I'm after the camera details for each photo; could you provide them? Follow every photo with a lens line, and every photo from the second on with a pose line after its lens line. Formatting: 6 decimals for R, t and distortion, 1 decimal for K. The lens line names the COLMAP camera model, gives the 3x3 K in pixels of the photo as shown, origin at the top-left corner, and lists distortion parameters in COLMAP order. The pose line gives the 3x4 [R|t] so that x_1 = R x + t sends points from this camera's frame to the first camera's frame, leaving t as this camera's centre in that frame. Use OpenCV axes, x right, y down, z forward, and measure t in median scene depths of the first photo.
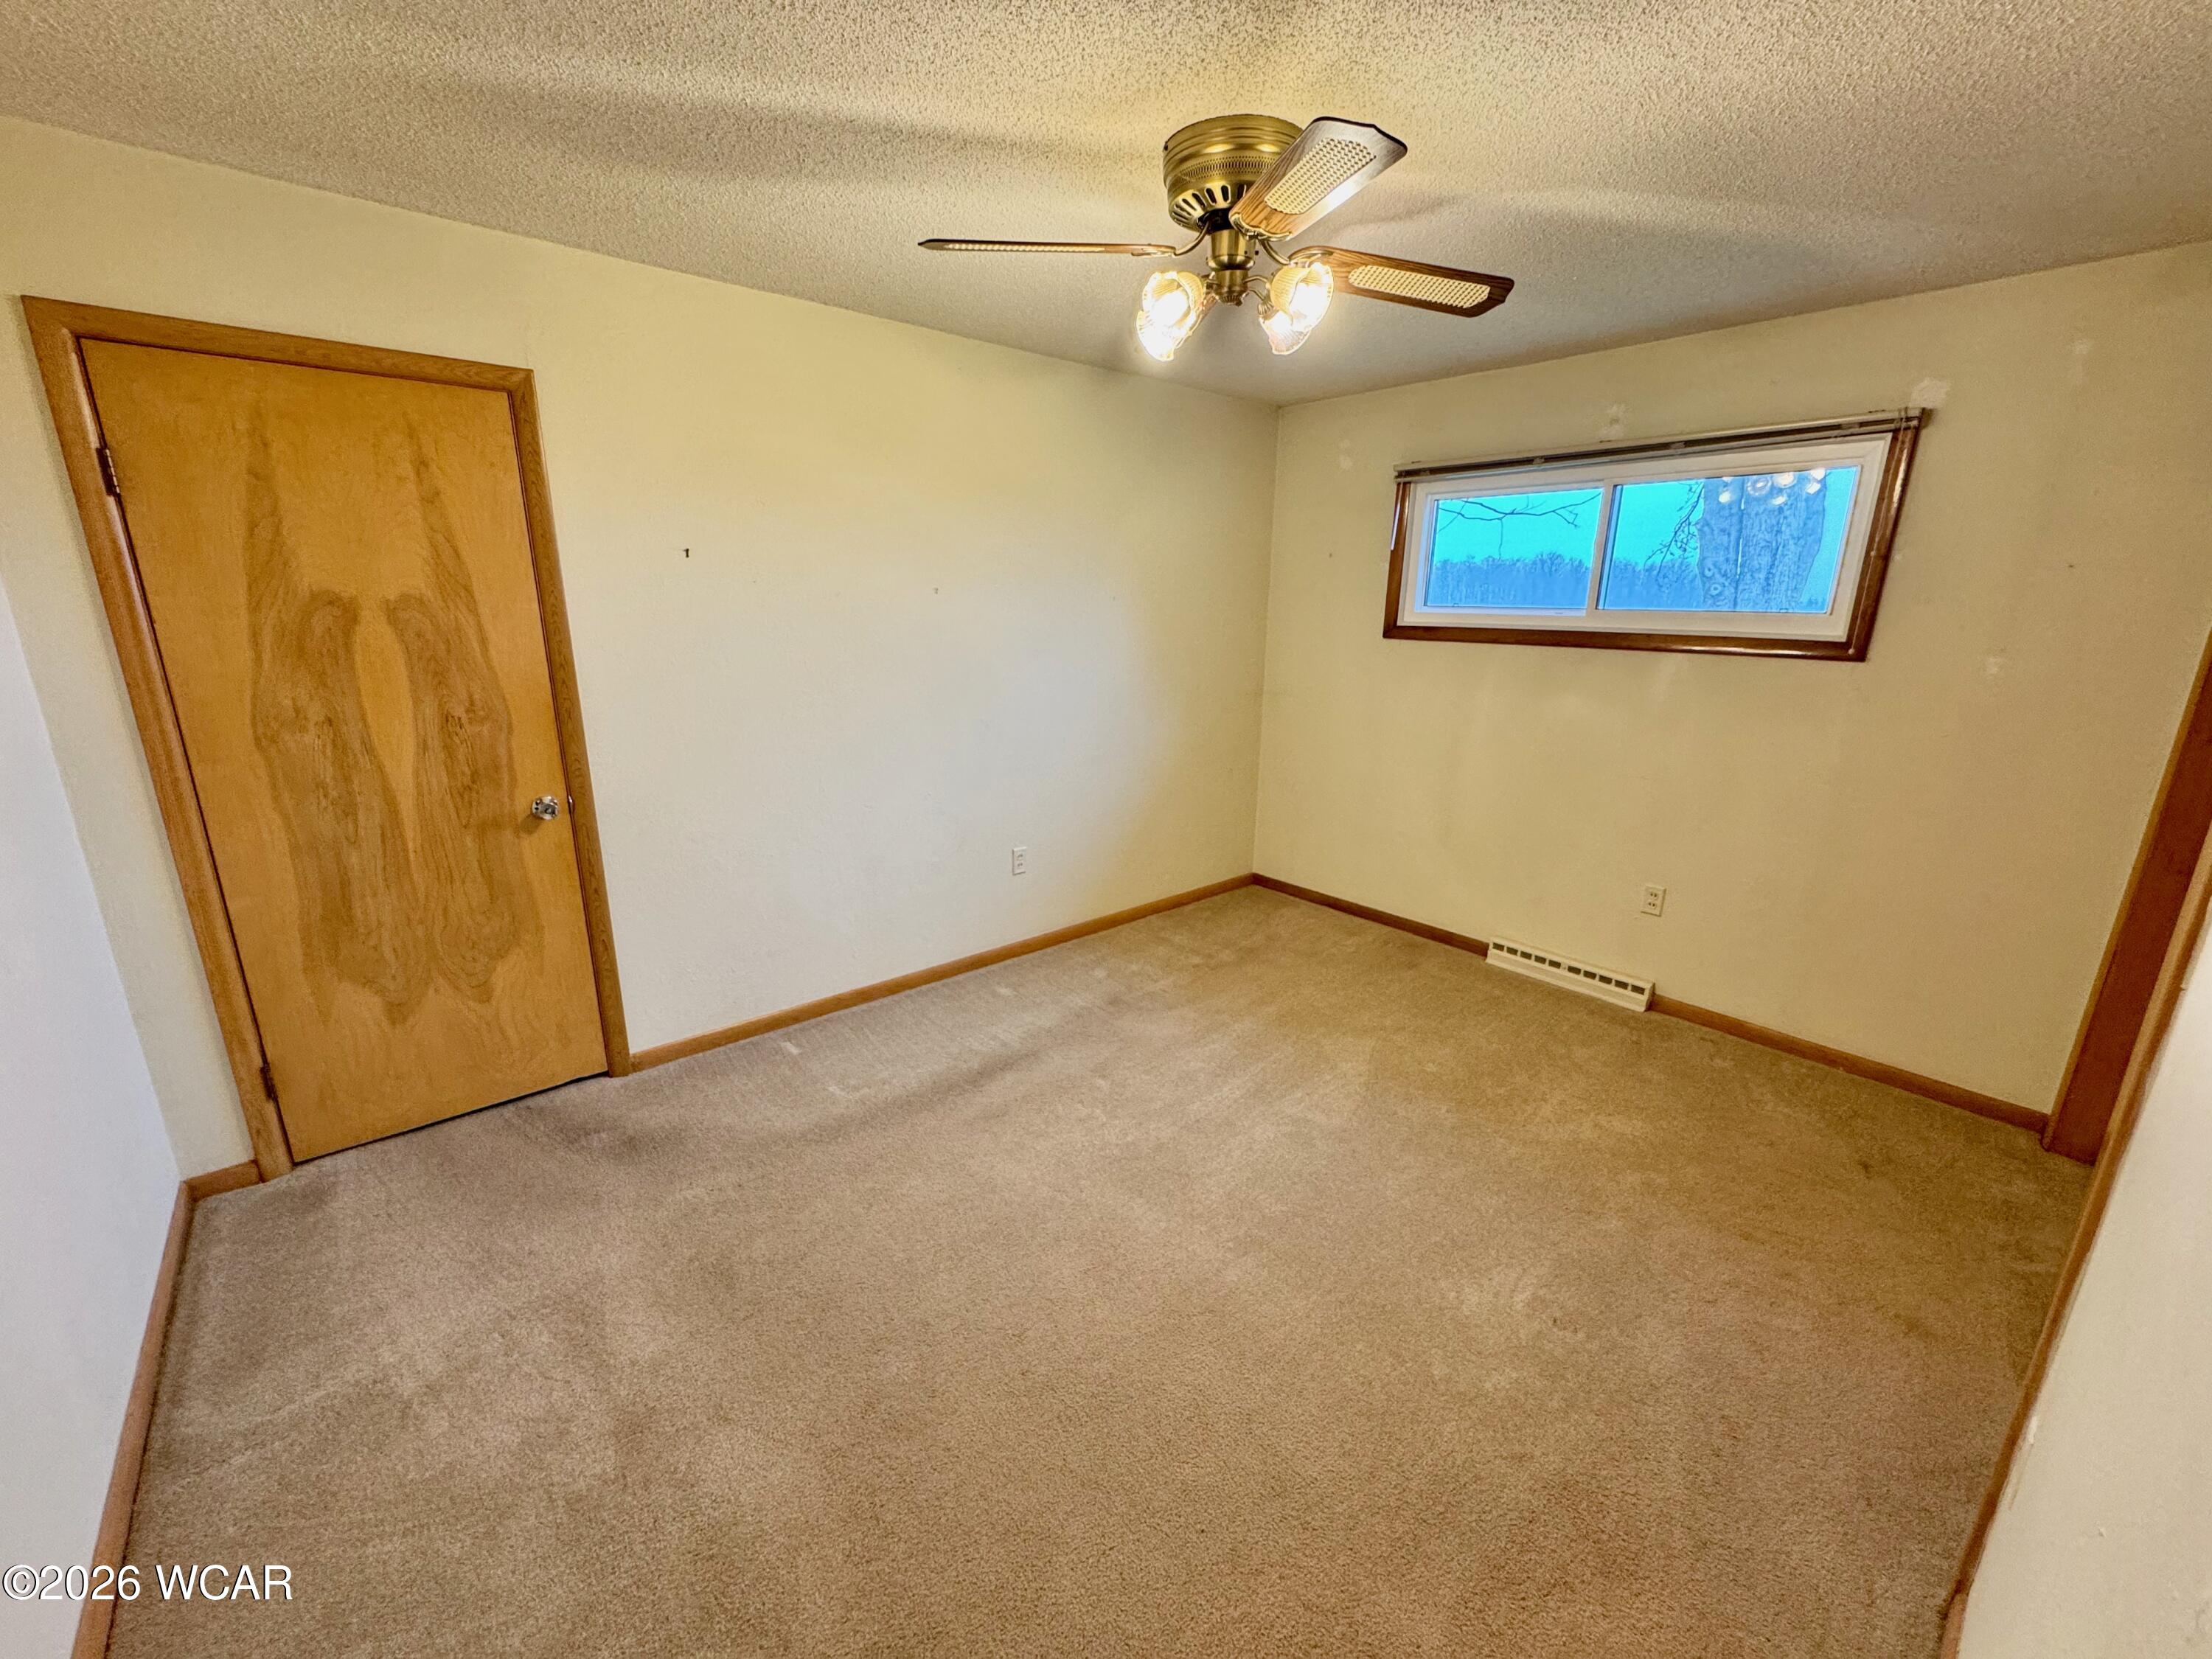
lens RADIAL K [[880.0, 0, 1101.2], [0, 880.0, 830.3], [0, 0, 1]] dist [-0.005222, 0.000861]
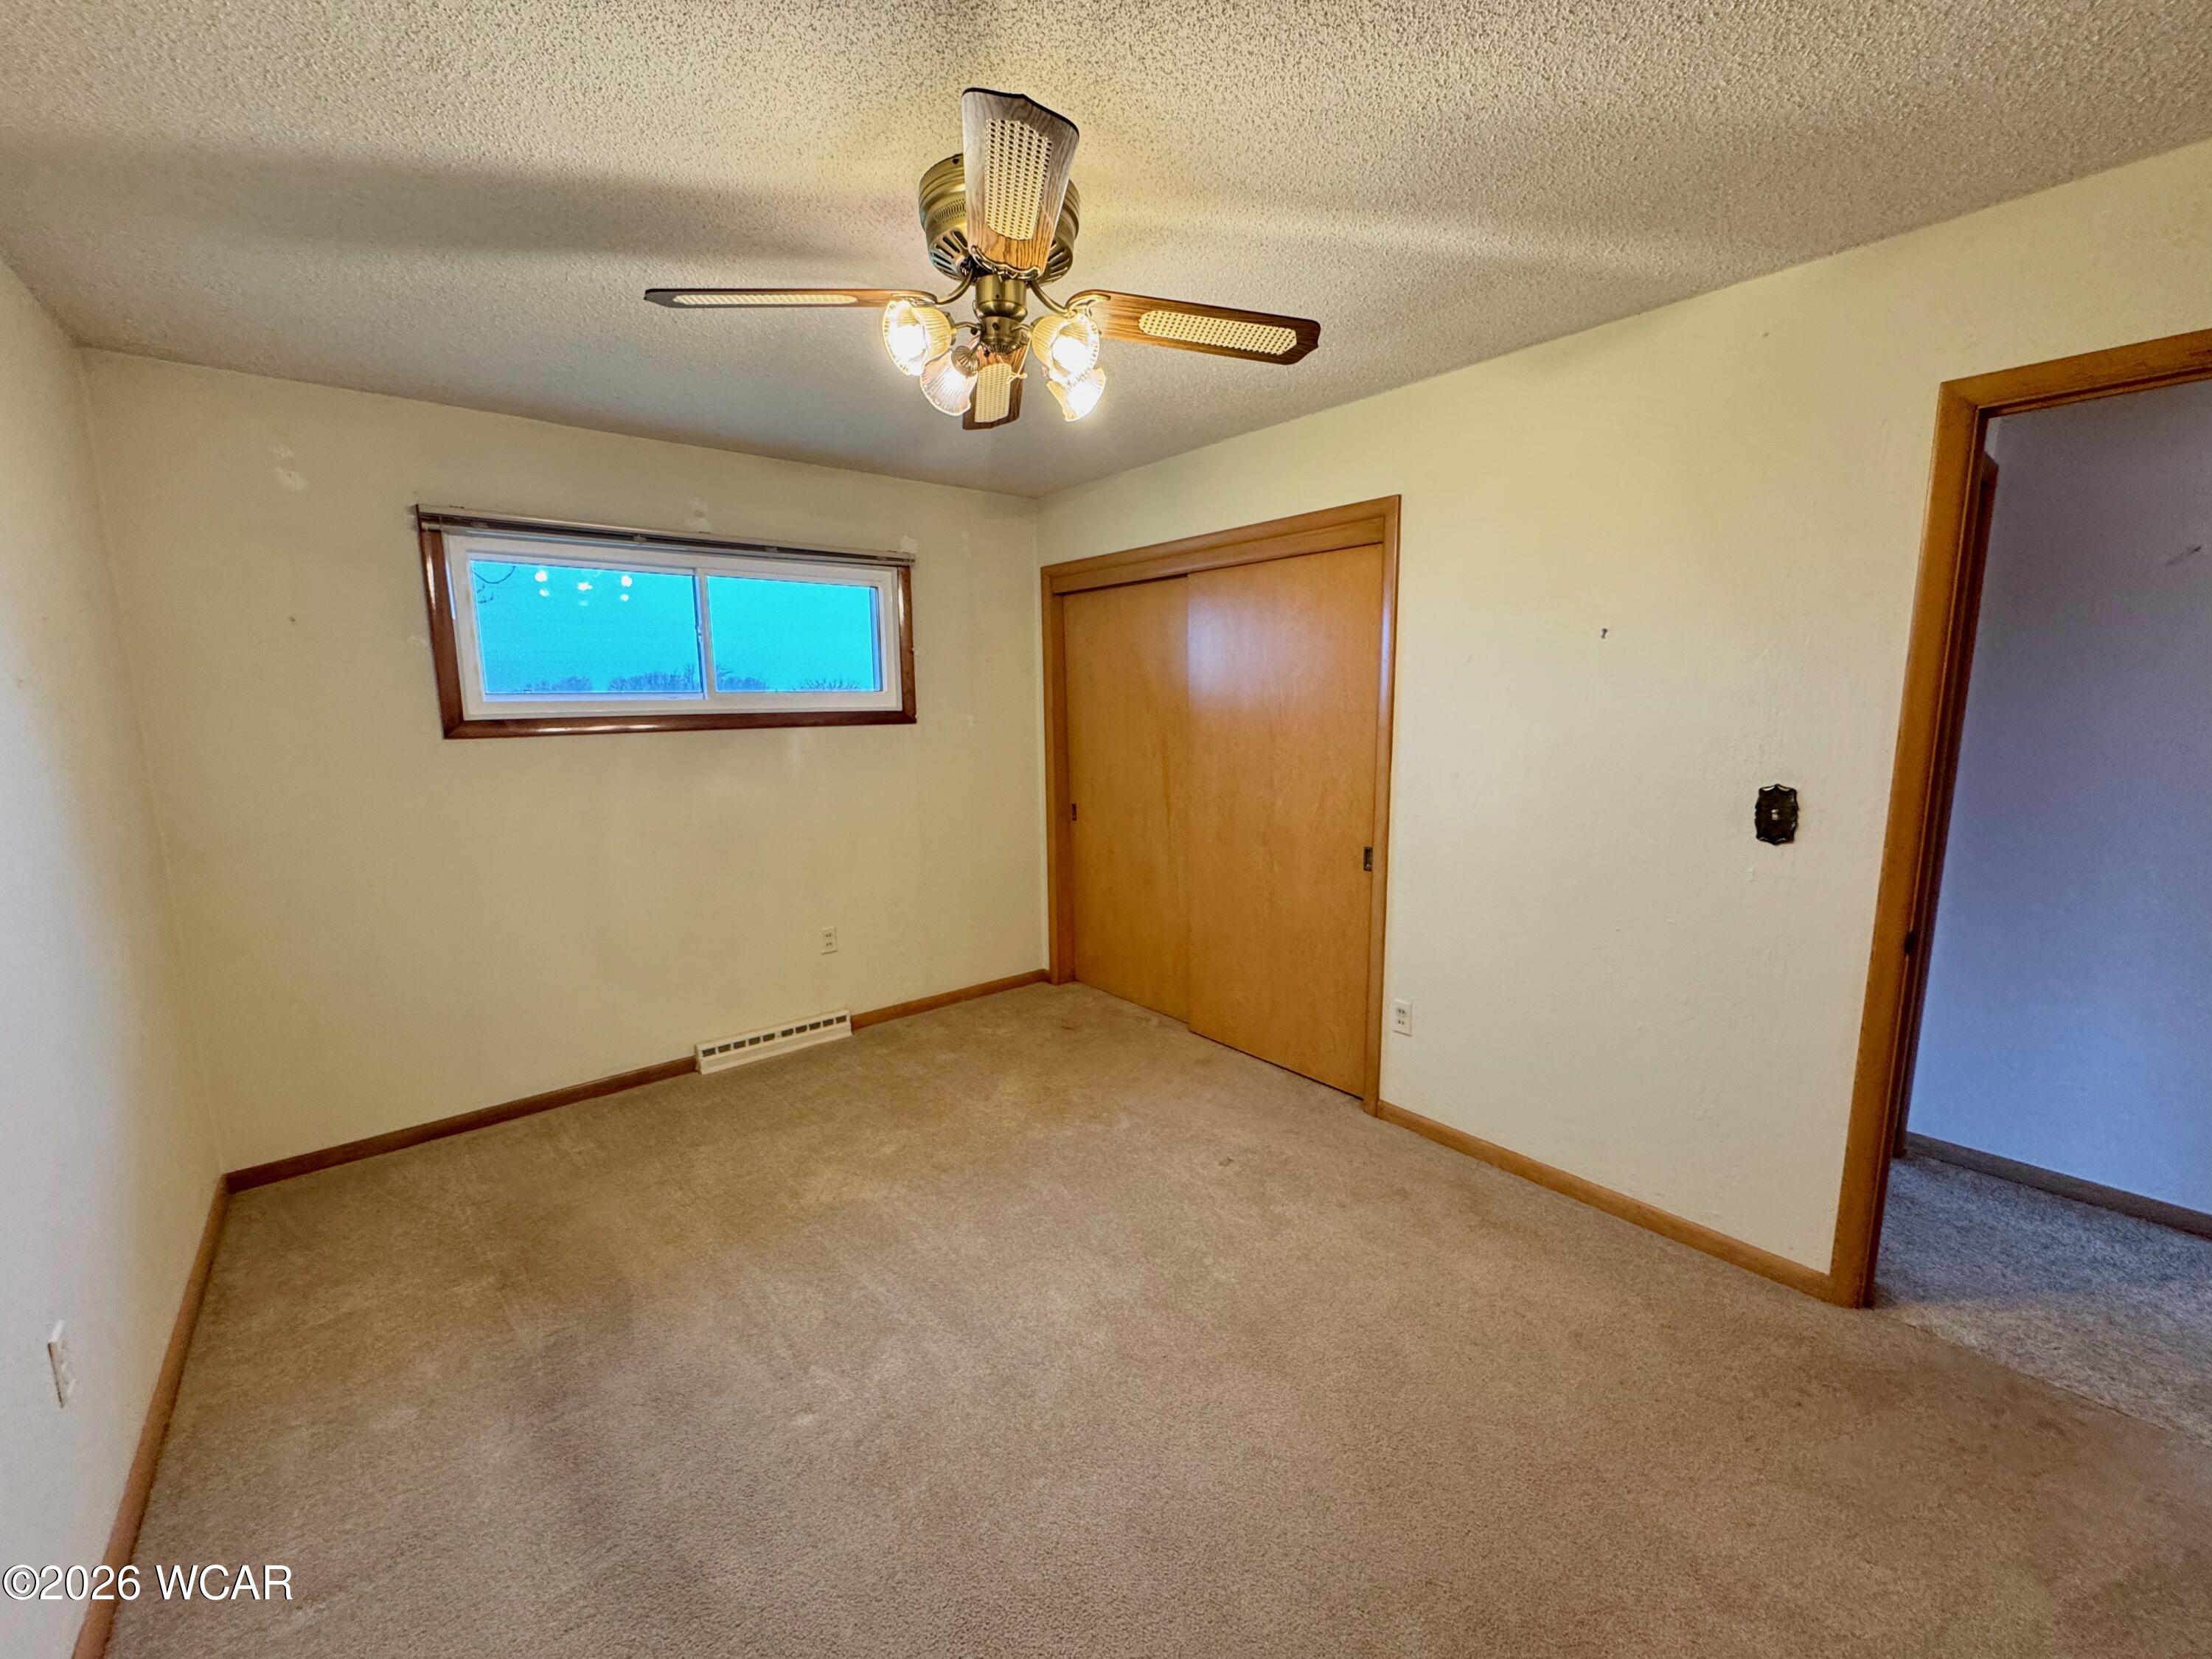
lens RADIAL K [[880.0, 0, 1112.7], [0, 880.0, 828.1], [0, 0, 1]] dist [-0.005222, 0.000861]
pose [[0.017736, -0.163352, 0.986408, -0.441849], [0.267452, 0.951388, 0.152743, -0.127267], [-0.963408, 0.261108, 0.060562, 0.507527]]
